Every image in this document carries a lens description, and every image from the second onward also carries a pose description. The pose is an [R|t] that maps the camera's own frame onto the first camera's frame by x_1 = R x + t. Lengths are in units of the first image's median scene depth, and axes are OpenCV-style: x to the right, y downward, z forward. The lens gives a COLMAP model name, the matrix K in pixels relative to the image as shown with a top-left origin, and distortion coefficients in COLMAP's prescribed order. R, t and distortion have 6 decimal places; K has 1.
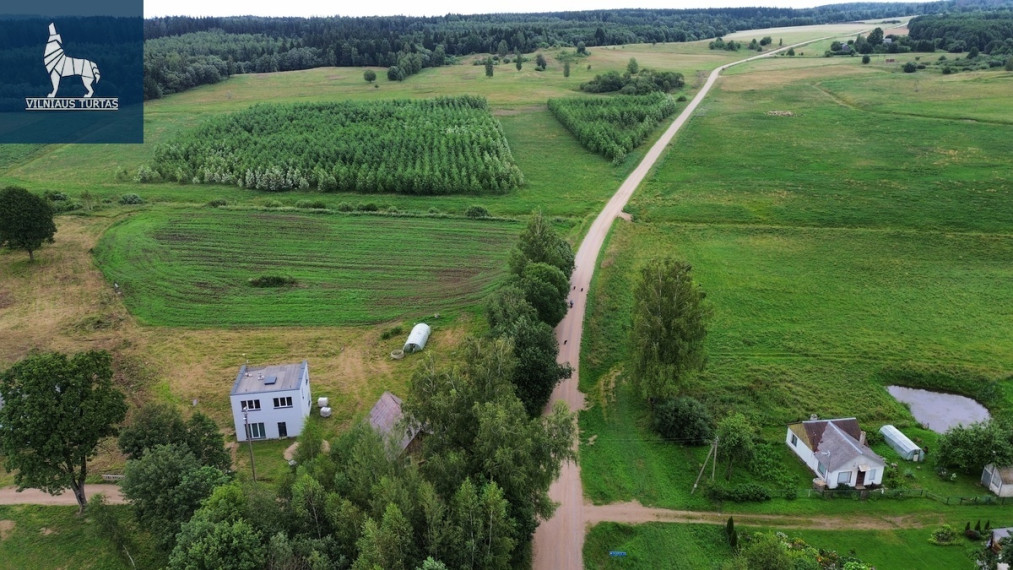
lens RADIAL K [[716.4, 0, 511.0], [0, 716.4, 285.2], [0, 0, 1]] dist [0.075092, -0.074660]
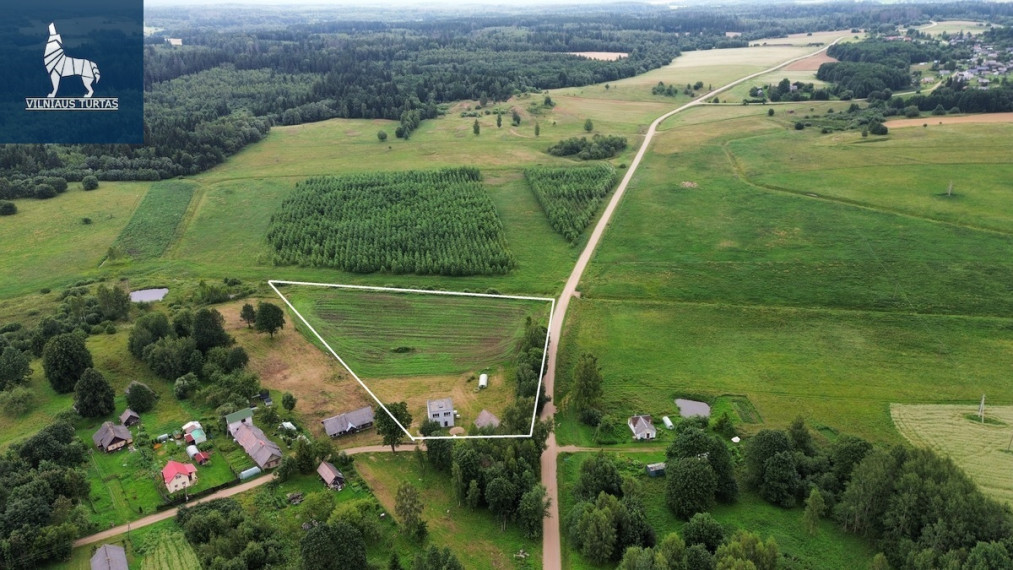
lens RADIAL K [[716.4, 0, 511.9], [0, 716.4, 285.4], [0, 0, 1]] dist [0.075092, -0.074660]
pose [[0.998816, -0.017075, 0.045558, -0.071090], [0.015418, 0.999215, 0.036492, -0.163761], [-0.046145, -0.035747, 0.998295, -0.667212]]
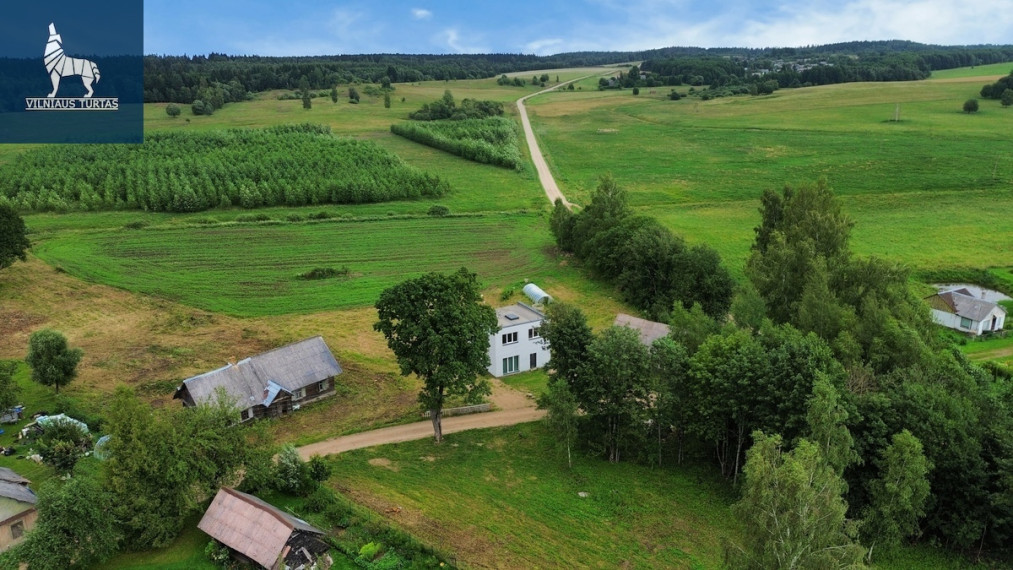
lens RADIAL K [[716.4, 0, 511.5], [0, 716.4, 280.1], [0, 0, 1]] dist [0.075092, -0.074660]
pose [[0.941559, -0.097809, 0.322335, -0.259039], [0.119504, 0.991665, -0.048169, 0.050999], [-0.314937, 0.083874, 0.945399, 0.011561]]
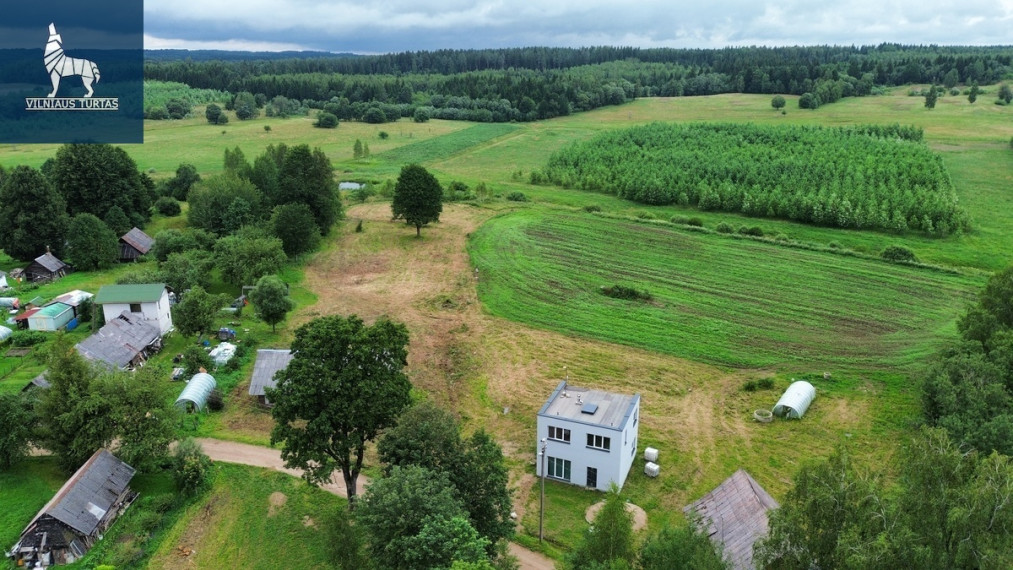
lens RADIAL K [[716.4, 0, 504.8], [0, 716.4, 288.1], [0, 0, 1]] dist [0.075092, -0.074660]
pose [[0.860190, 0.168704, -0.481261, -0.025776], [-0.189359, 0.981891, 0.005744, 0.007428], [0.473514, 0.086190, 0.876559, 0.109977]]
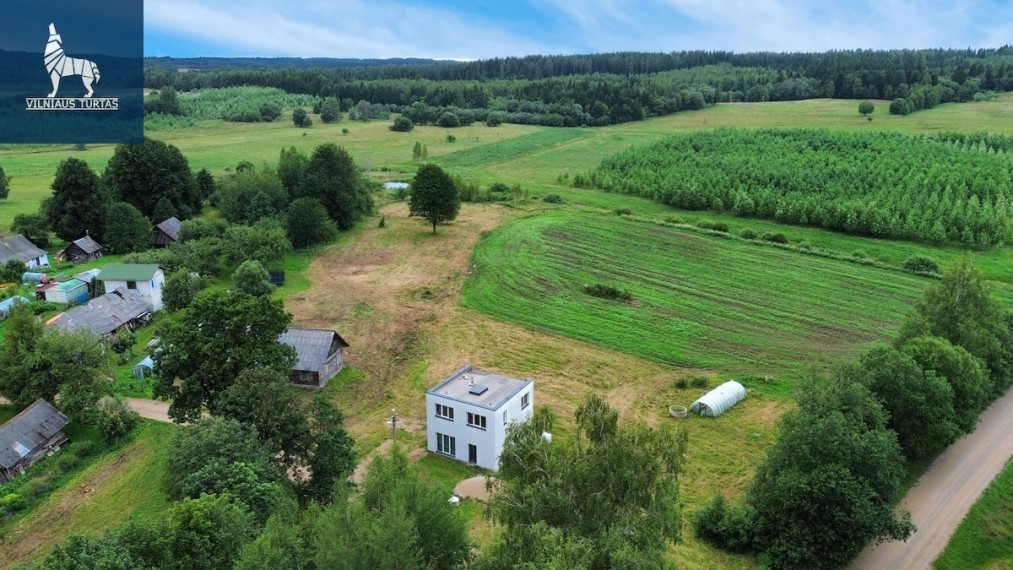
lens RADIAL K [[716.4, 0, 504.0], [0, 716.4, 285.3], [0, 0, 1]] dist [0.075092, -0.074660]
pose [[0.782977, 0.194118, -0.590986, 0.056360], [-0.224650, 0.974183, 0.022354, -0.002955], [0.580068, 0.115262, 0.806372, 0.139175]]
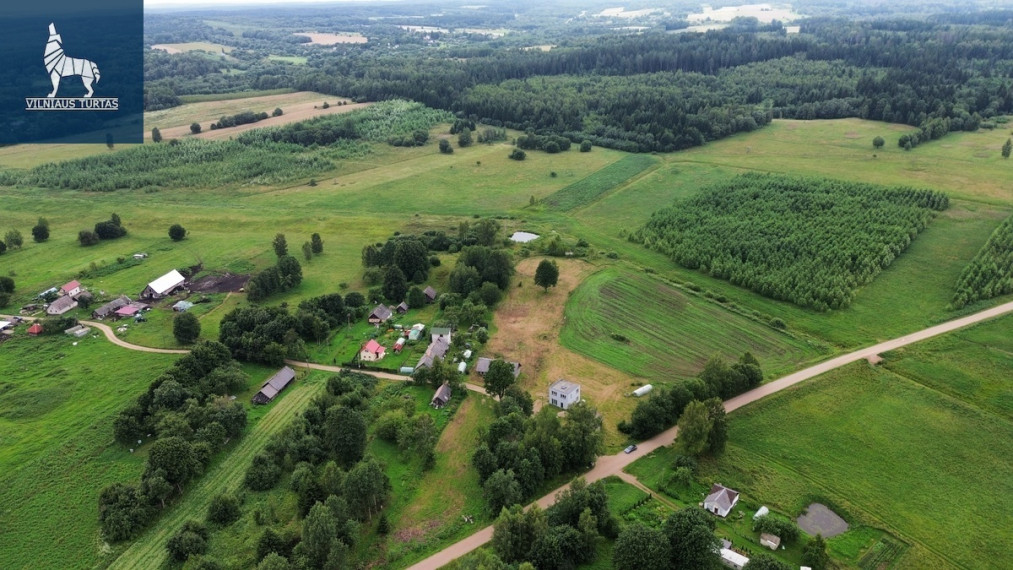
lens RADIAL K [[716.4, 0, 503.9], [0, 716.4, 284.3], [0, 0, 1]] dist [0.075092, -0.074660]
pose [[0.694504, 0.272050, -0.666073, 0.505086], [-0.237365, 0.960563, 0.144834, -0.242128], [0.679207, 0.057514, 0.731690, -0.497247]]
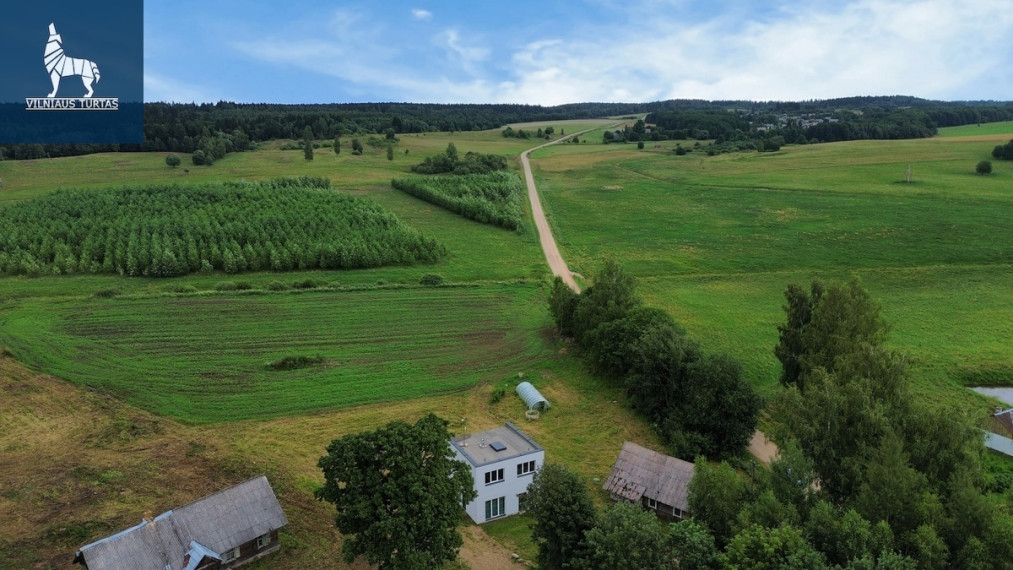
lens RADIAL K [[716.4, 0, 510.3], [0, 716.4, 279.9], [0, 0, 1]] dist [0.075092, -0.074660]
pose [[0.944983, -0.063519, 0.320893, -0.229500], [0.103995, 0.988409, -0.110601, 0.012362], [-0.310149, 0.137888, 0.940635, 0.061758]]
